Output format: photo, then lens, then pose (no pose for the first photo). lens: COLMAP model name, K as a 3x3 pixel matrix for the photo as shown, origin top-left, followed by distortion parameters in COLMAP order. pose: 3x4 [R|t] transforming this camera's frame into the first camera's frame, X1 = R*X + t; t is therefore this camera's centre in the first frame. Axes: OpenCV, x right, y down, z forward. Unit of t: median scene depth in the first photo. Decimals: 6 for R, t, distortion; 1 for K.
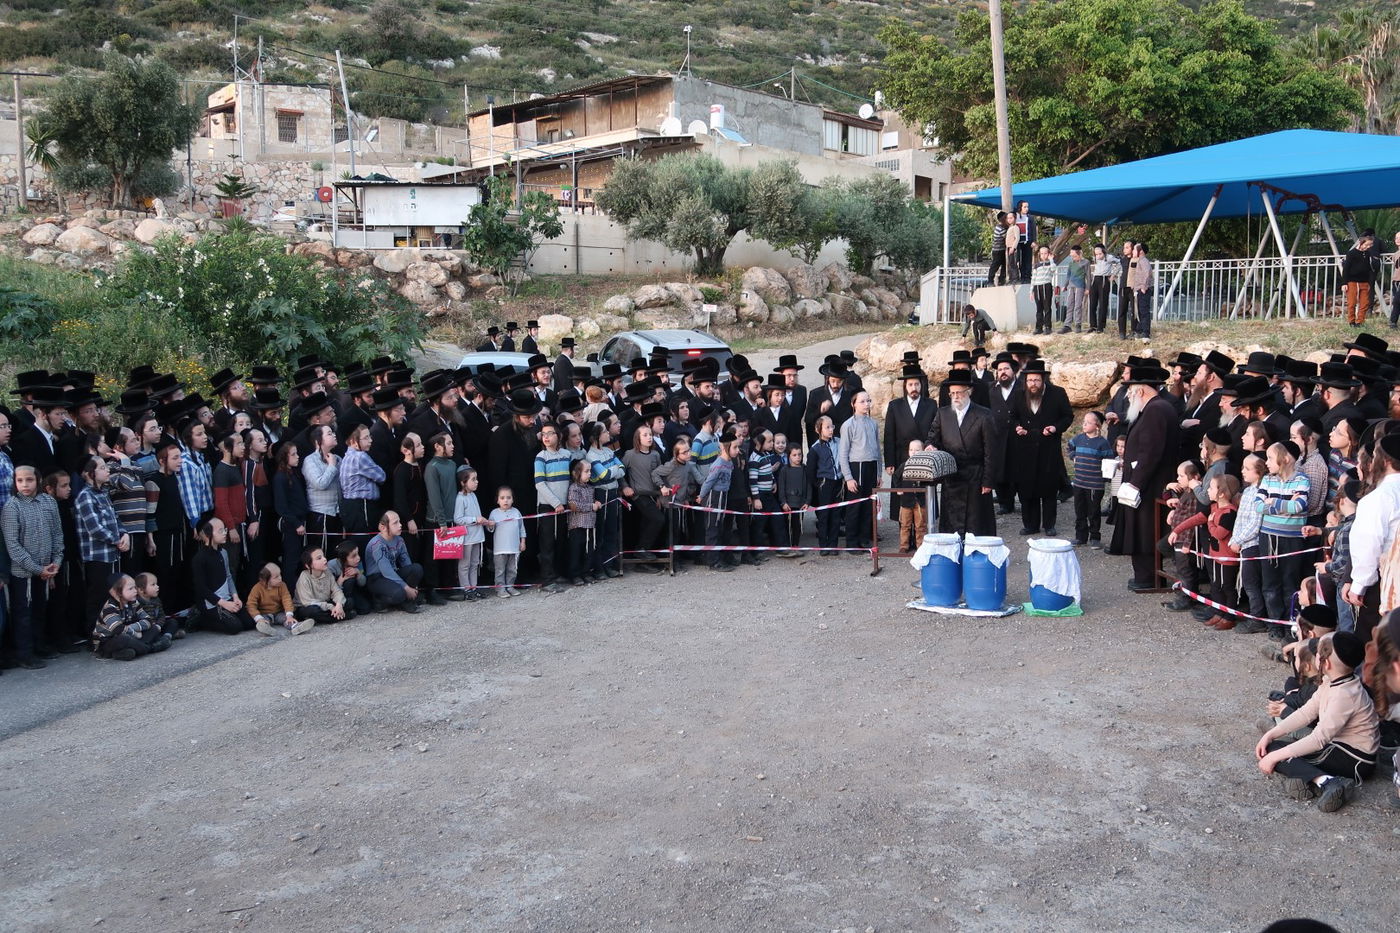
lens RADIAL K [[1244.8, 0, 700.0], [0, 1244.8, 466.5], [0, 0, 1]] dist [0.002273, -0.004977]
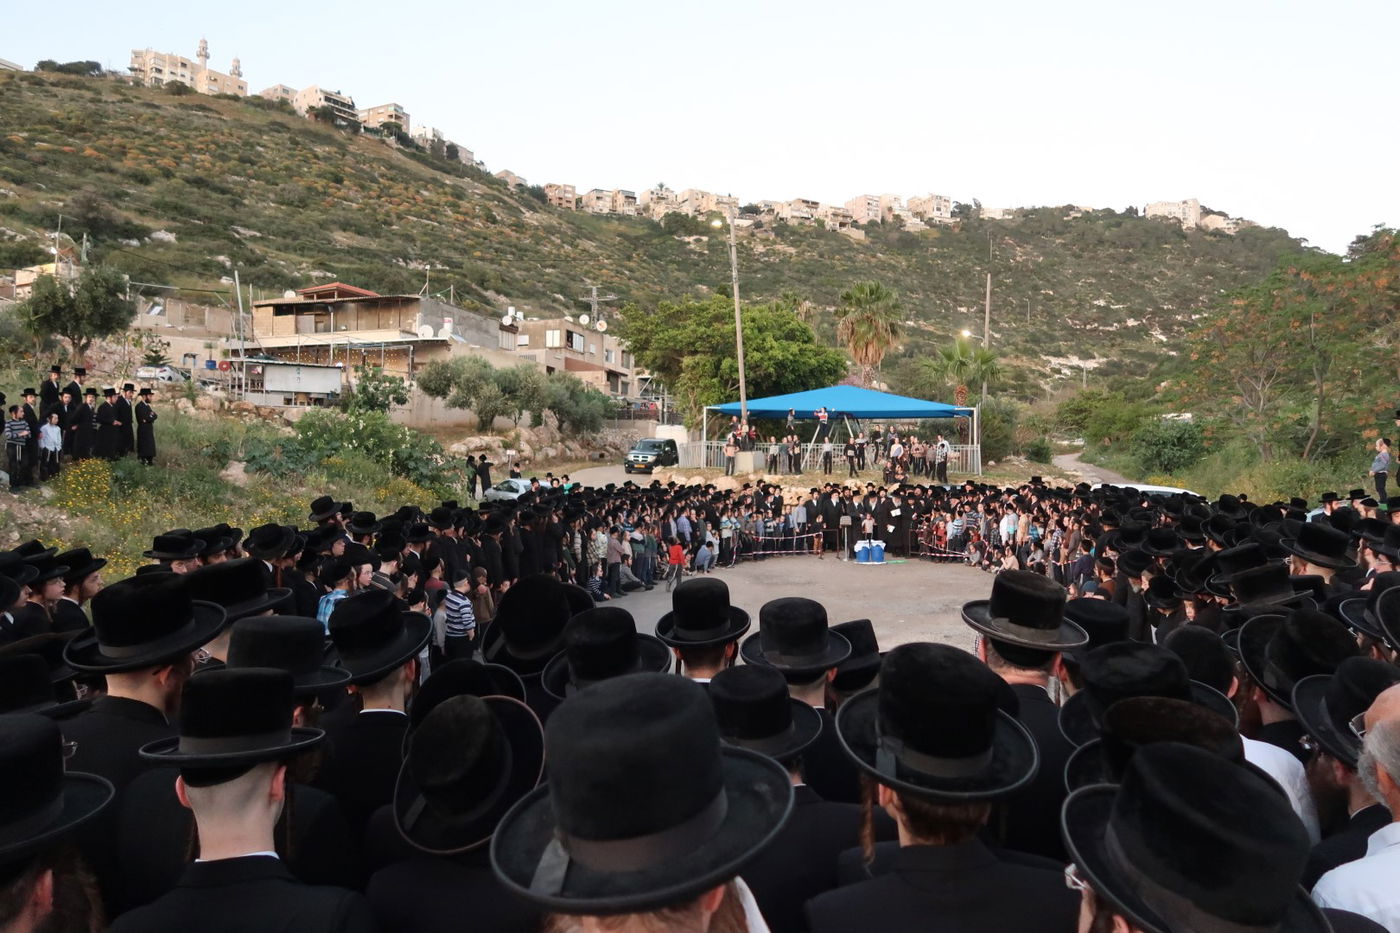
lens RADIAL K [[955.9, 0, 700.0], [0, 955.9, 466.5], [0, 0, 1]] dist [-0.034650, 0.005634]
pose [[0.902052, 0.022871, 0.431022, -0.310455], [0.021837, 0.994898, -0.098491, 0.024175], [-0.431076, 0.098257, 0.896950, -0.262592]]
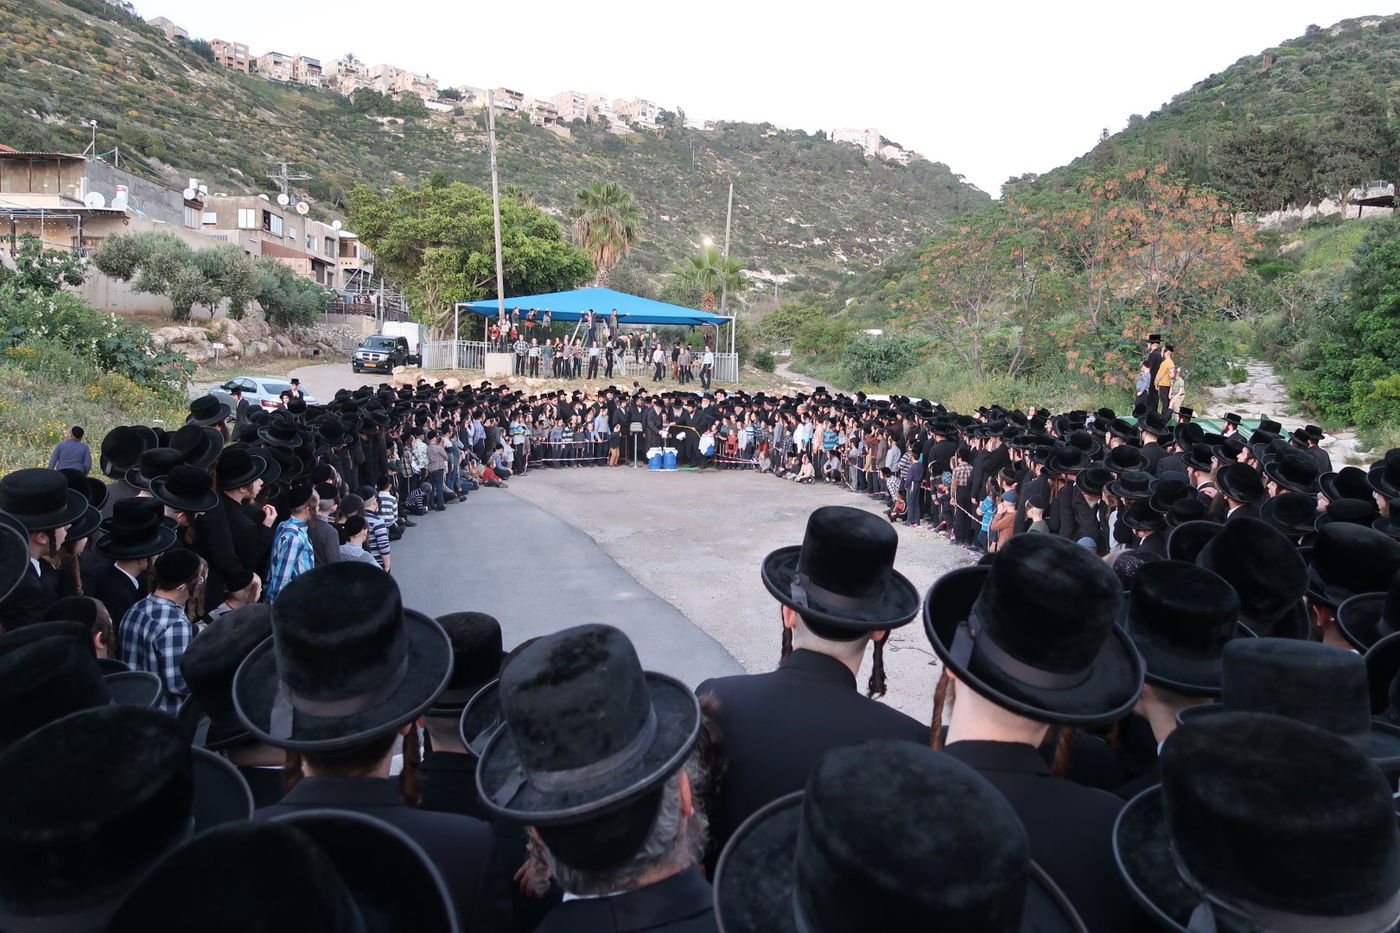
lens RADIAL K [[955.9, 0, 700.0], [0, 955.9, 466.5], [0, 0, 1]] dist [-0.034650, 0.005634]
pose [[0.725937, -0.024655, 0.687319, -0.347696], [0.025299, 0.999638, 0.009138, 0.020493], [-0.687296, 0.010754, 0.726298, -0.211680]]
